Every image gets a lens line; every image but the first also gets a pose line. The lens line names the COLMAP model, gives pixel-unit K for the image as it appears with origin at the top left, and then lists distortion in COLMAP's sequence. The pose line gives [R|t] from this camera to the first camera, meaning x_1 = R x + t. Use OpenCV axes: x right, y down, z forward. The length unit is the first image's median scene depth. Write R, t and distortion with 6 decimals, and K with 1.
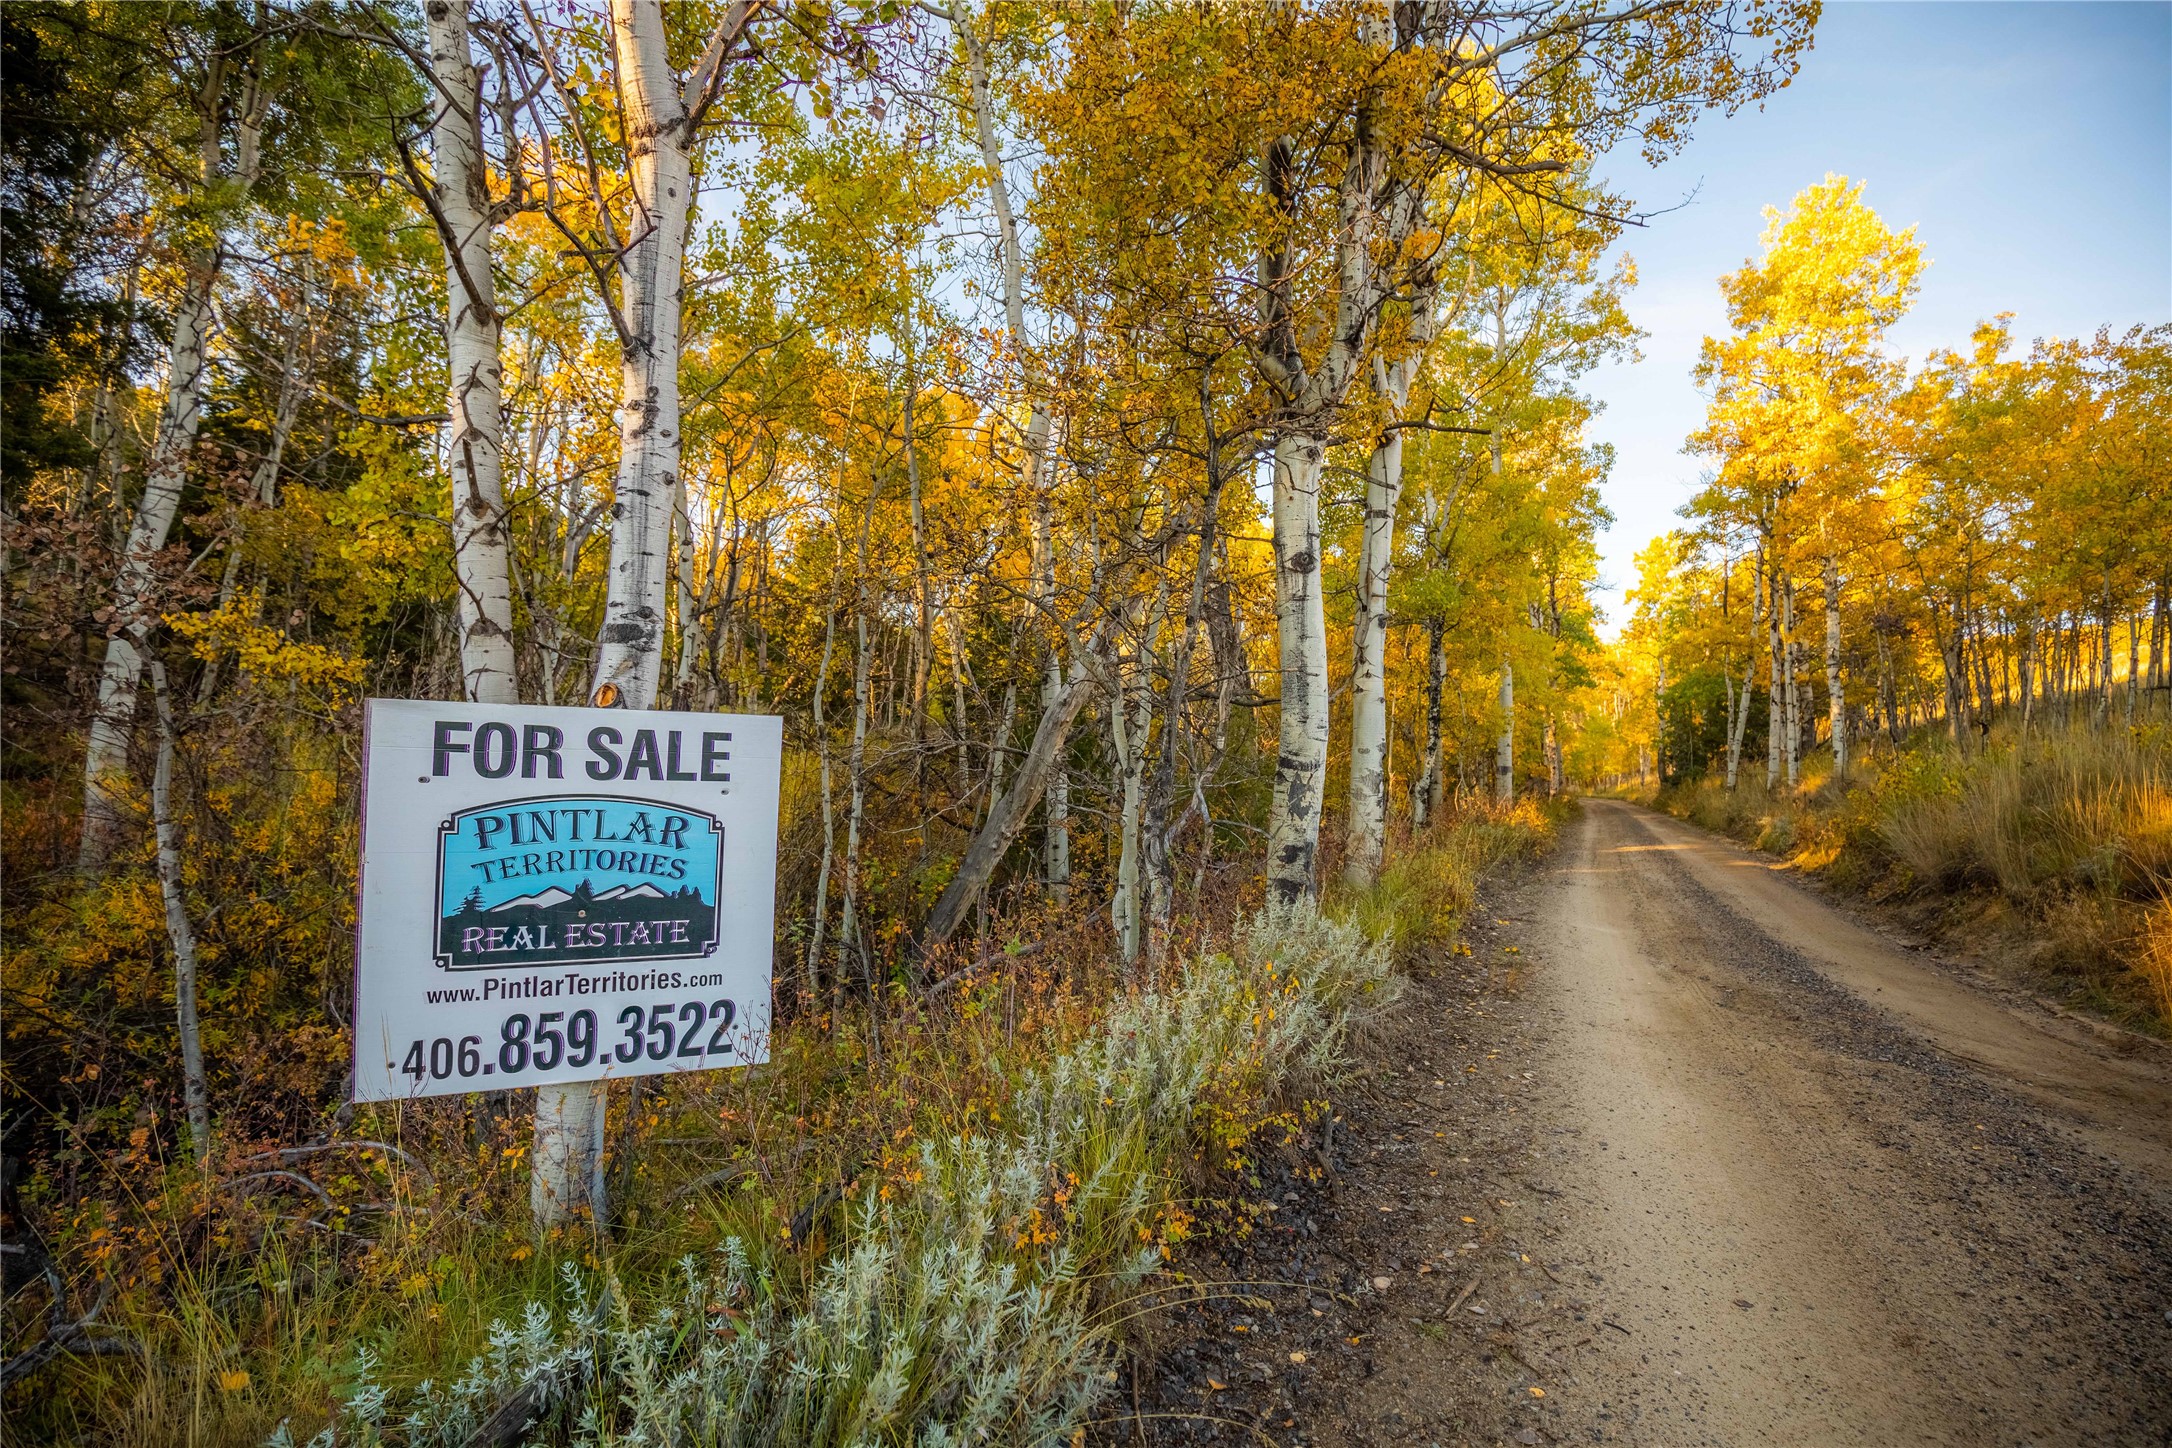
lens RADIAL K [[1015.7, 0, 1087.5], [0, 1015.7, 727.1], [0, 0, 1]] dist [-0.028912, 0.000470]
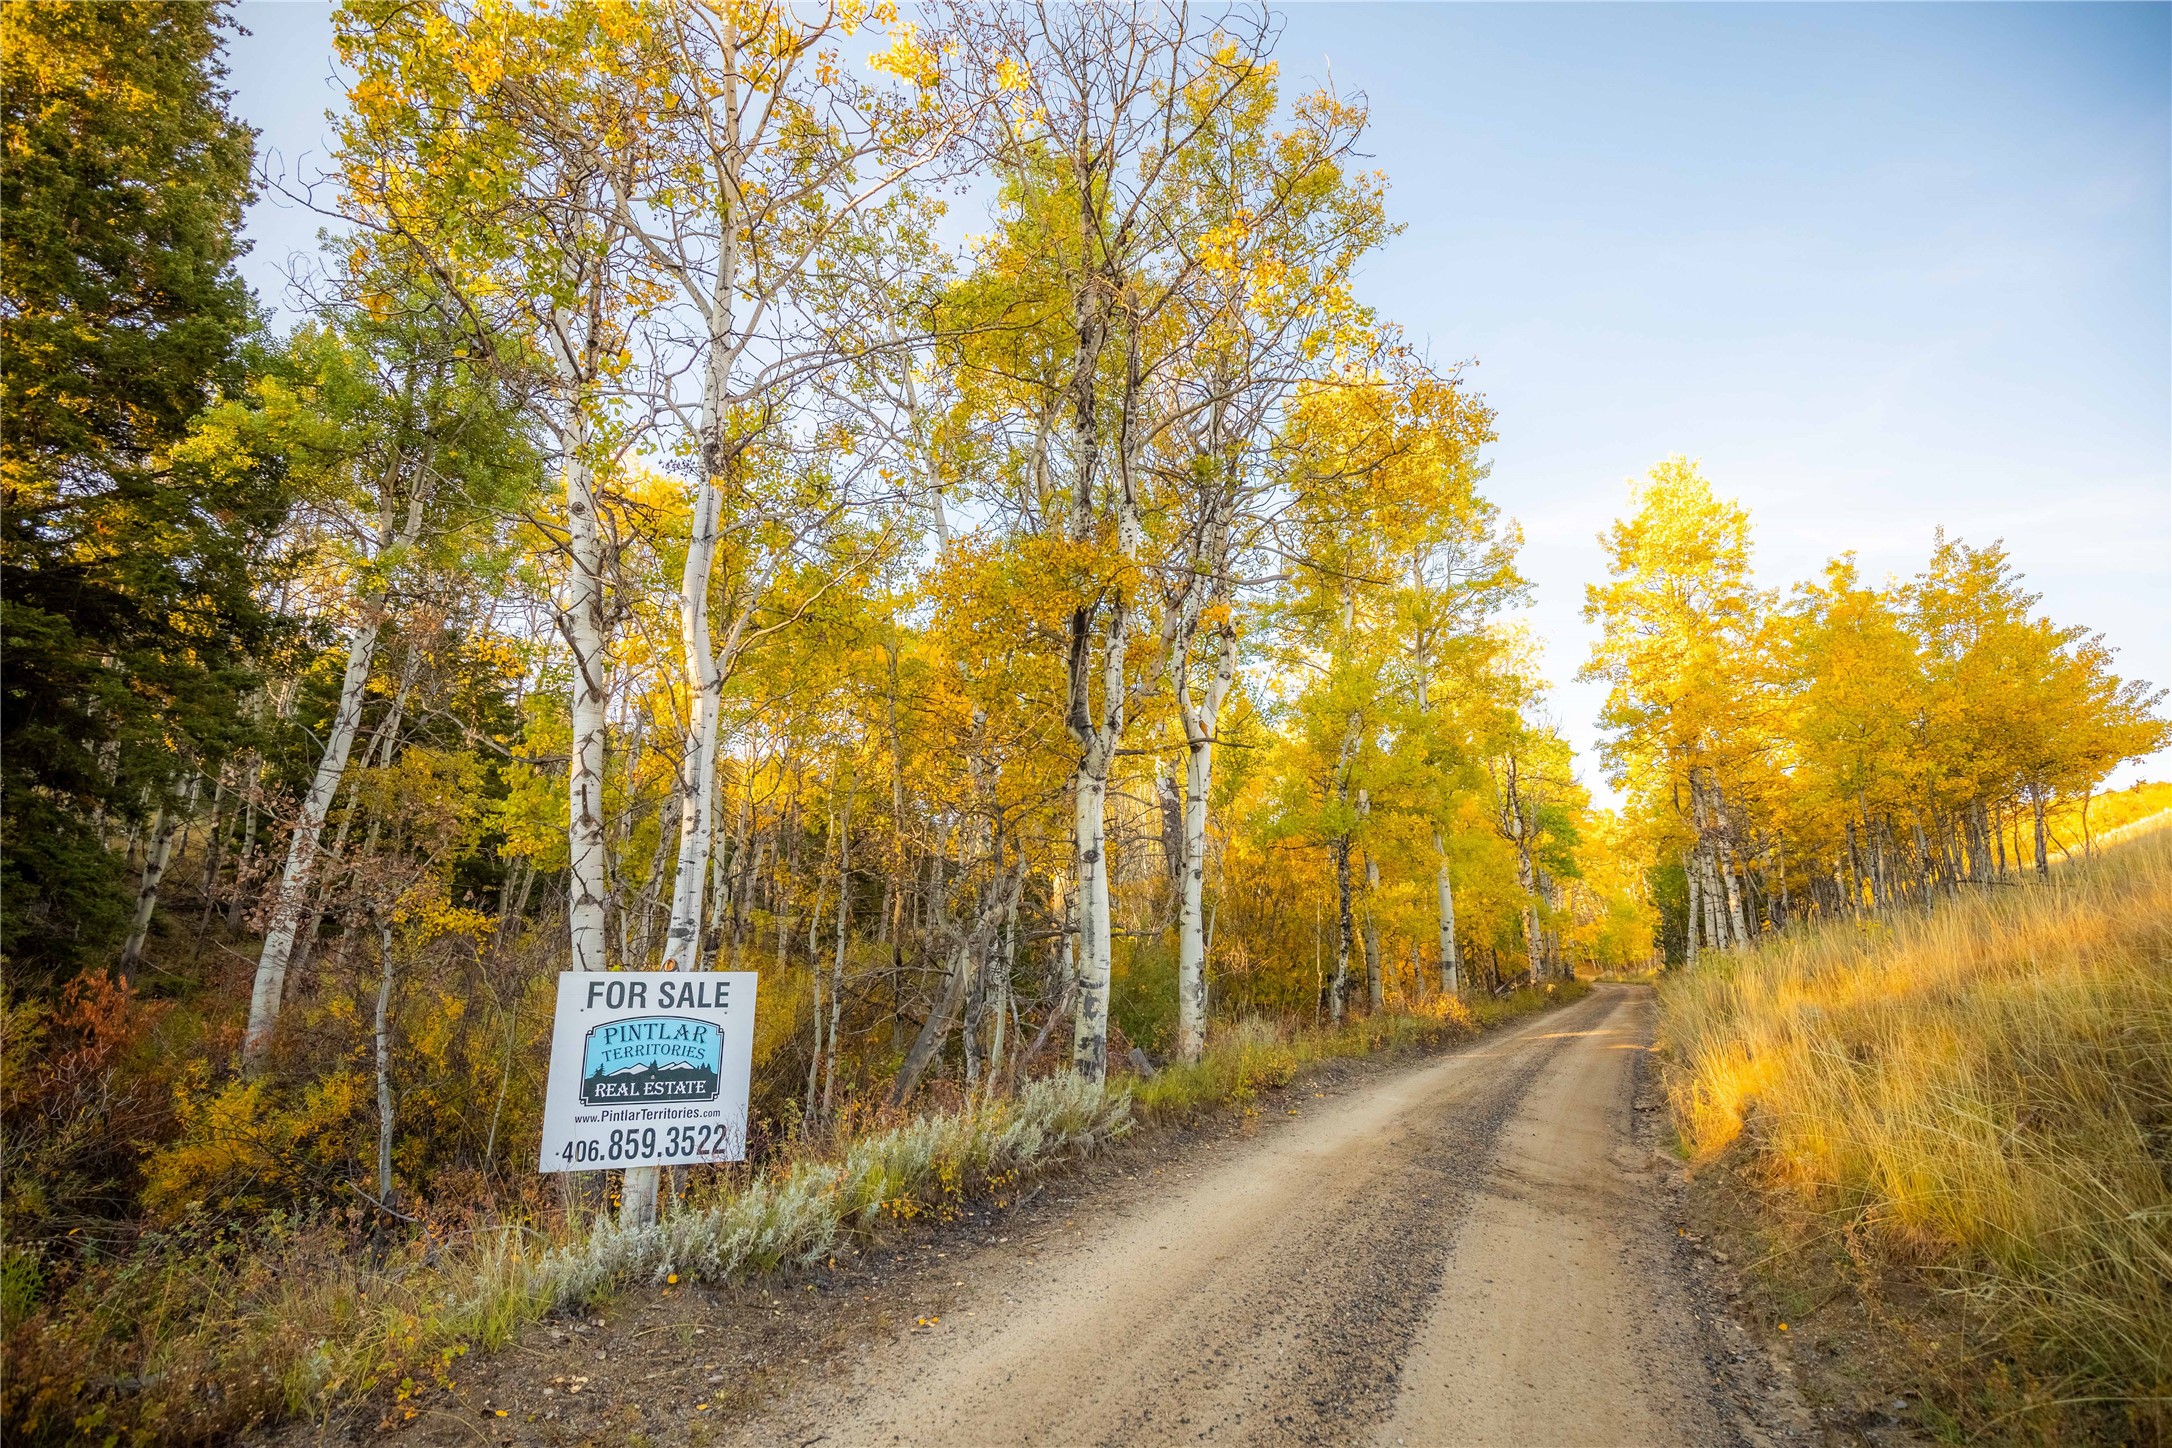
lens RADIAL K [[1015.7, 0, 1089.5], [0, 1015.7, 726.3], [0, 0, 1]] dist [-0.028912, 0.000470]
pose [[0.998945, -0.030512, -0.034330, 0.431578], [0.023514, 0.981810, -0.188405, -0.096315], [0.039454, 0.187399, 0.981491, -1.002006]]
